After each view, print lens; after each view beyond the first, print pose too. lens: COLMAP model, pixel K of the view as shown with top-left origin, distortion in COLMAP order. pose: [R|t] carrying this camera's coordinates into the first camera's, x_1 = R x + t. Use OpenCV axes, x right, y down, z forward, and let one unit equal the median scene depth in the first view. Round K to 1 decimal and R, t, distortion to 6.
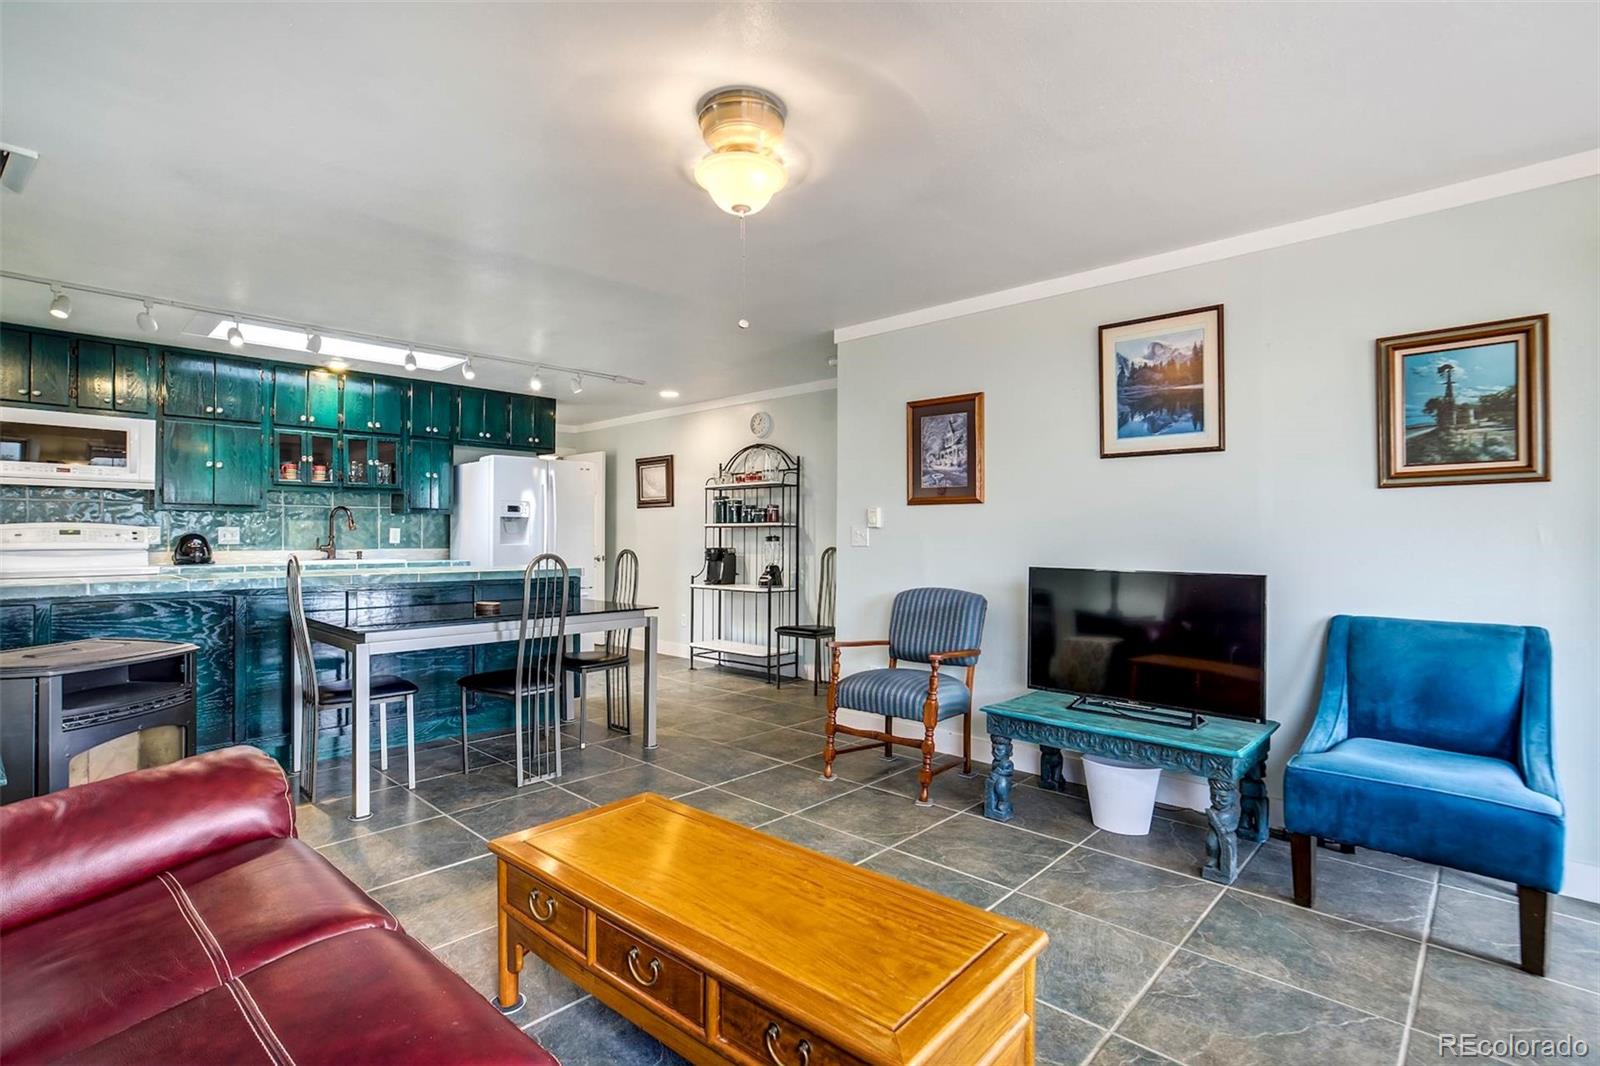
lens RADIAL K [[756.5, 0, 815.9], [0, 756.5, 532.9], [0, 0, 1]] dist [-0.029321, 0.010631]
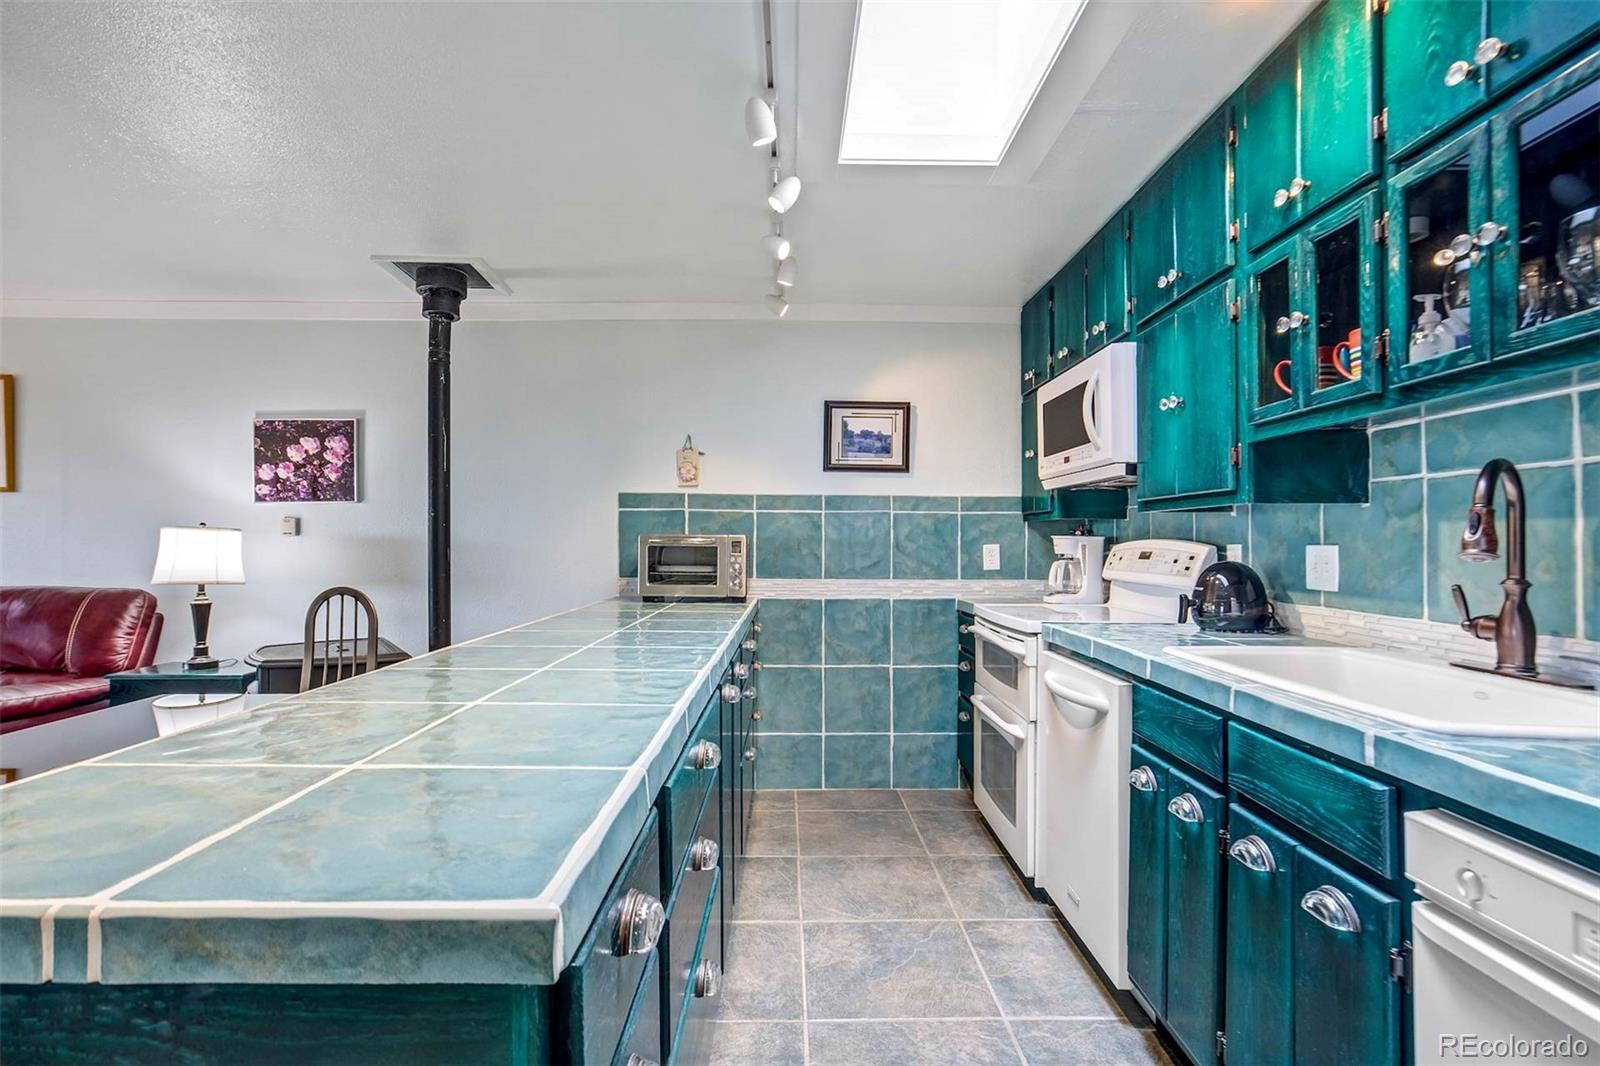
lens RADIAL K [[756.5, 0, 798.2], [0, 756.5, 547.1], [0, 0, 1]] dist [-0.029321, 0.010631]
pose [[-0.732175, -0.001542, -0.681114, -0.274690], [-0.002837, 0.999996, 0.000786, -0.005498], [0.681110, 0.002508, -0.732177, 0.929996]]
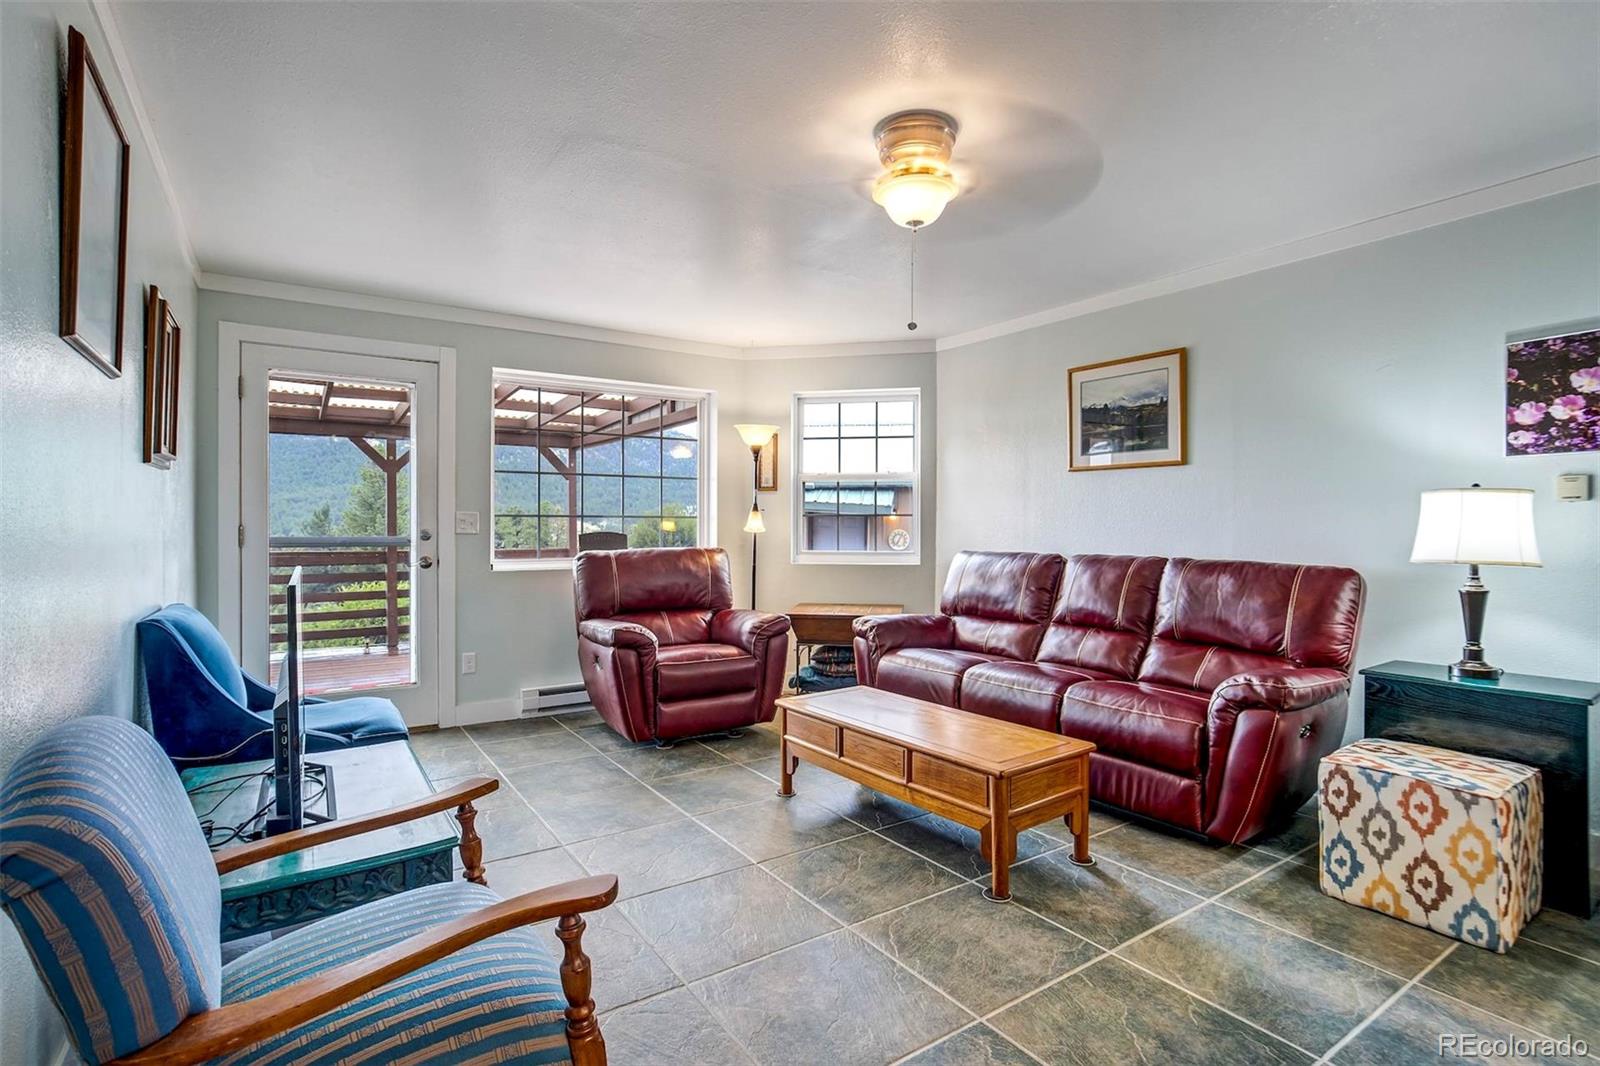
lens RADIAL K [[756.5, 0, 793.7], [0, 756.5, 527.6], [0, 0, 1]] dist [-0.029321, 0.010631]
pose [[-0.971618, -0.005598, 0.236488, -0.064023], [-0.005568, 0.999984, 0.000795, 0.004099], [-0.236489, -0.000544, -0.971634, 0.726139]]
